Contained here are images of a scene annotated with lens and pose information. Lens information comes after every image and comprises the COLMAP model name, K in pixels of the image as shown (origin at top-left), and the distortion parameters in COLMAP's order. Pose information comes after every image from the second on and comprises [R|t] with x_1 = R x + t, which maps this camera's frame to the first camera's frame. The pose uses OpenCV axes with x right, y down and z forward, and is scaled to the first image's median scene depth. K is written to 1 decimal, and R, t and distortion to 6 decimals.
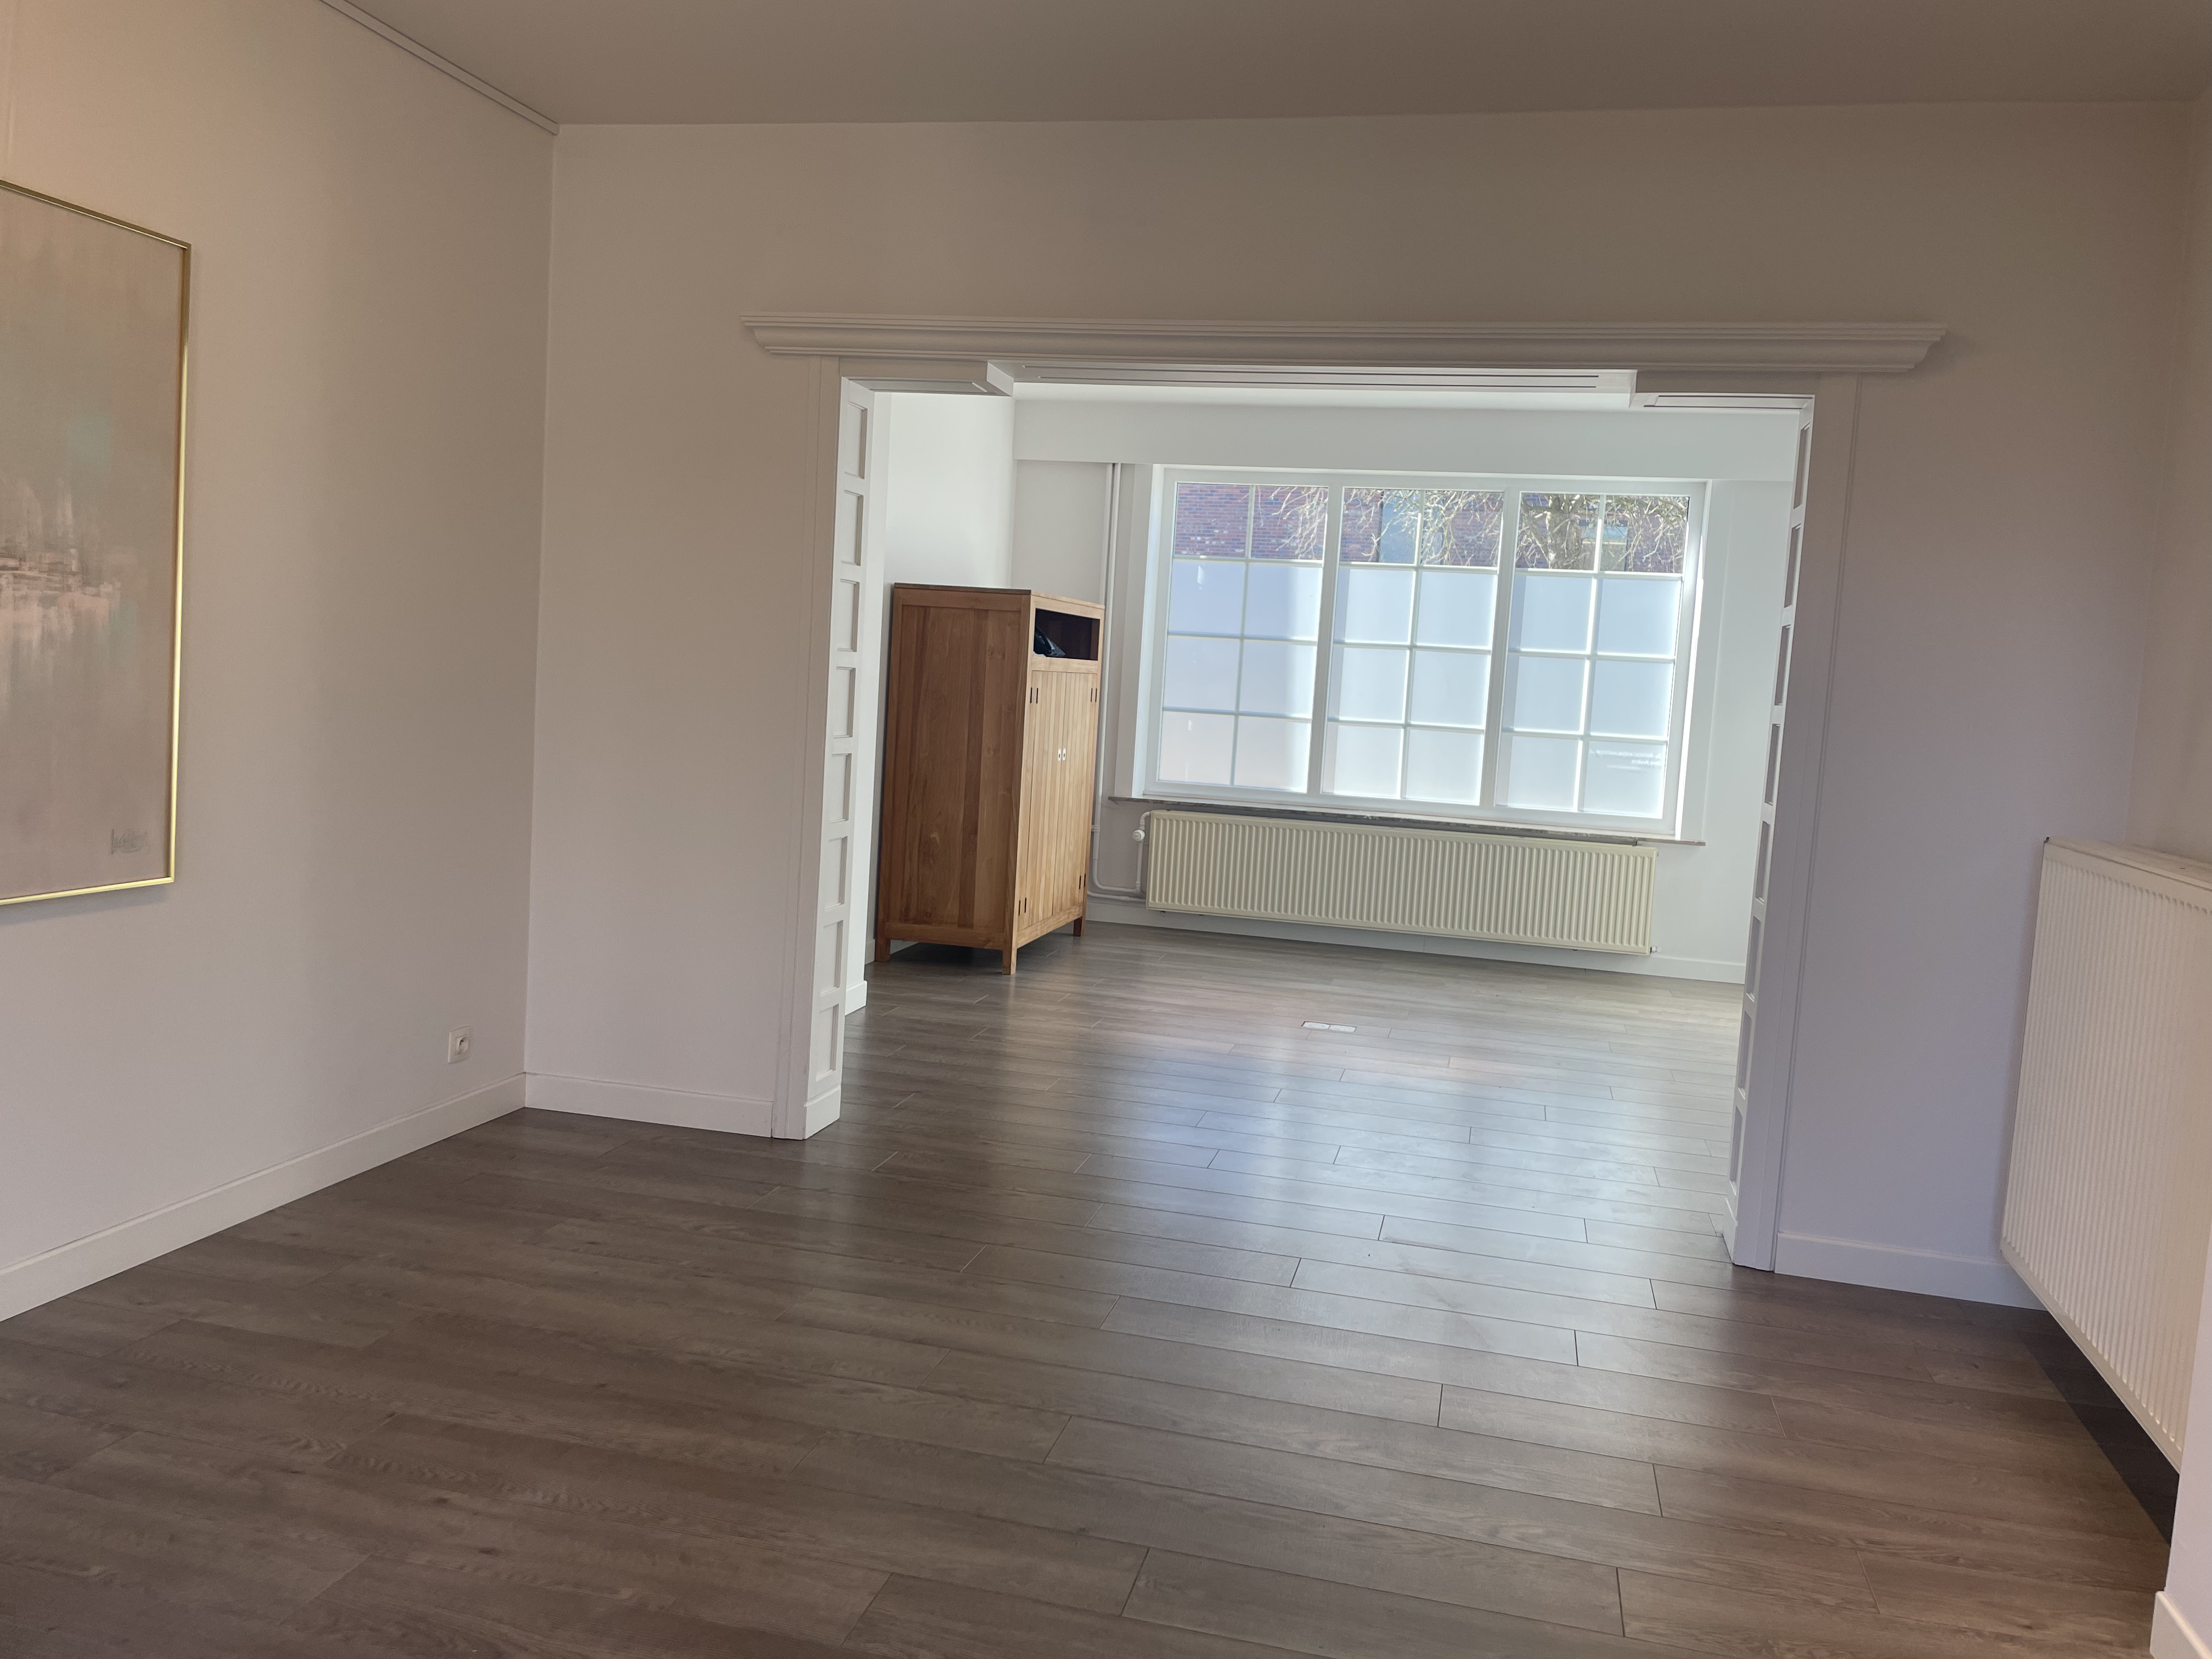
lens RADIAL K [[1675.4, 0, 1109.0], [0, 1675.4, 822.5], [0, 0, 1]] dist [0.088602, -0.110010]
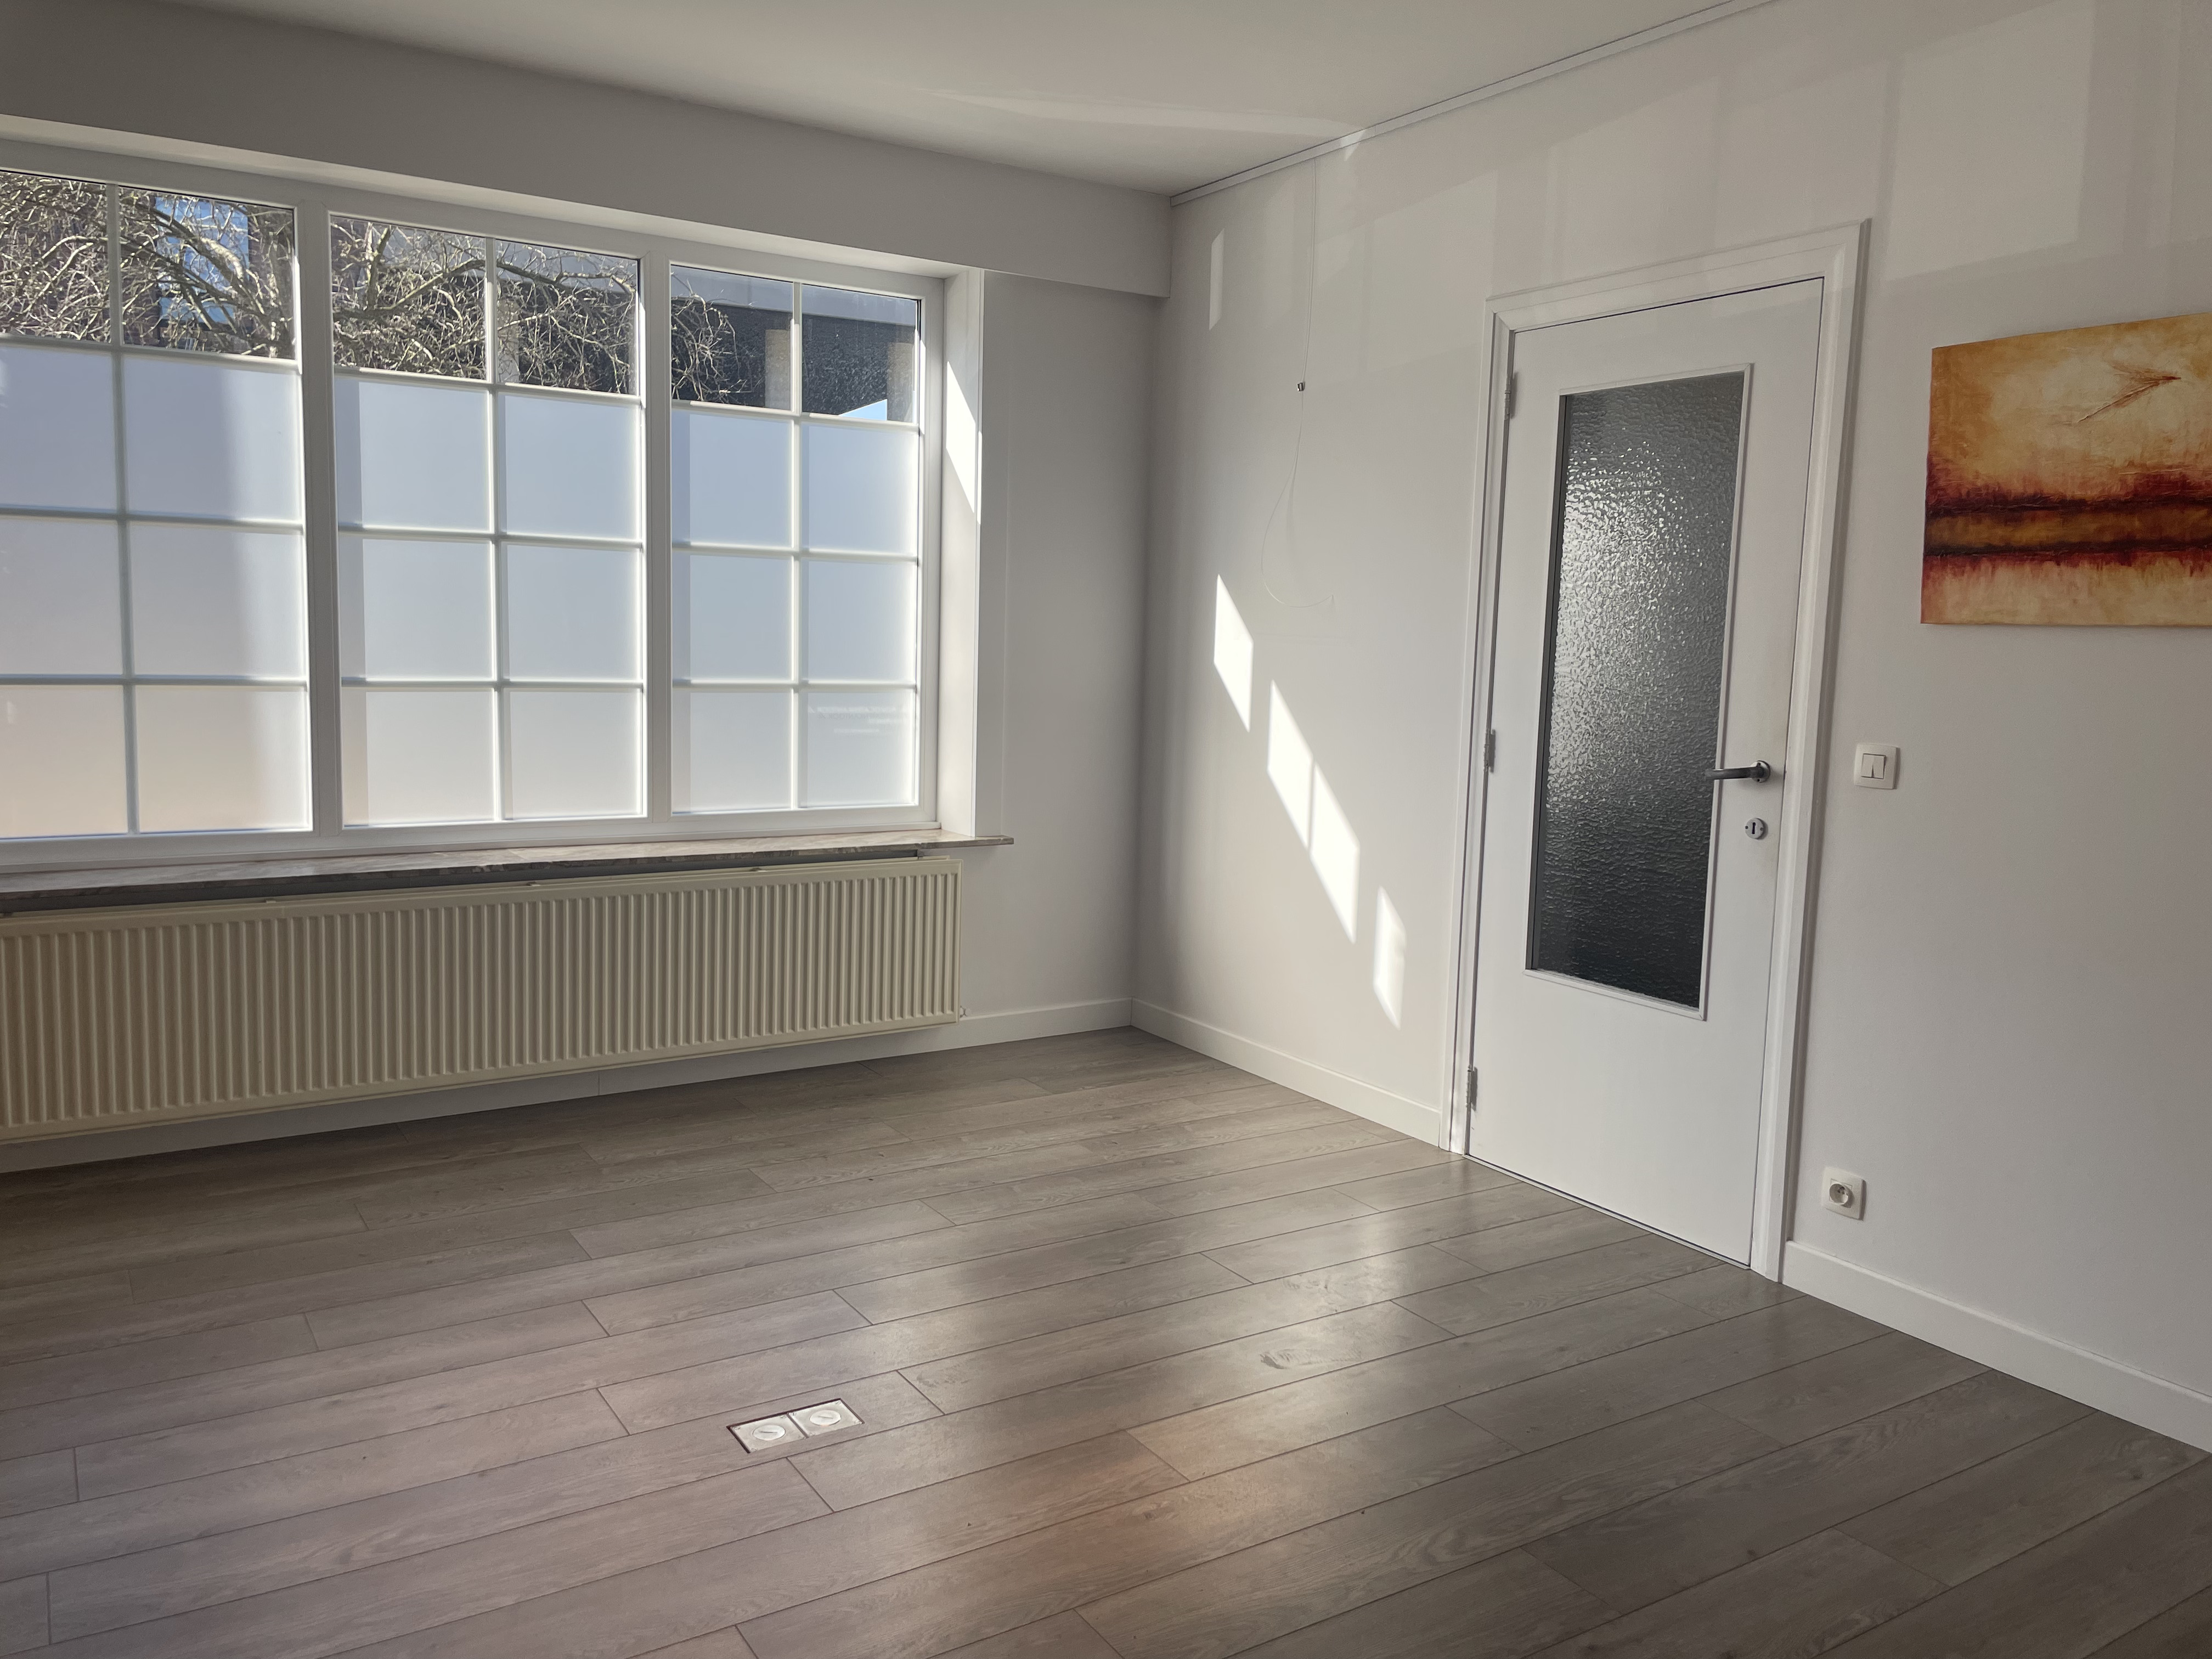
lens RADIAL K [[1675.4, 0, 1095.9], [0, 1675.4, 821.9], [0, 0, 1]] dist [0.088602, -0.110010]
pose [[0.685584, -0.130678, 0.716169, -0.087651], [0.072994, 0.991139, 0.110975, -0.061037], [-0.724325, -0.023807, 0.689048, 0.490890]]
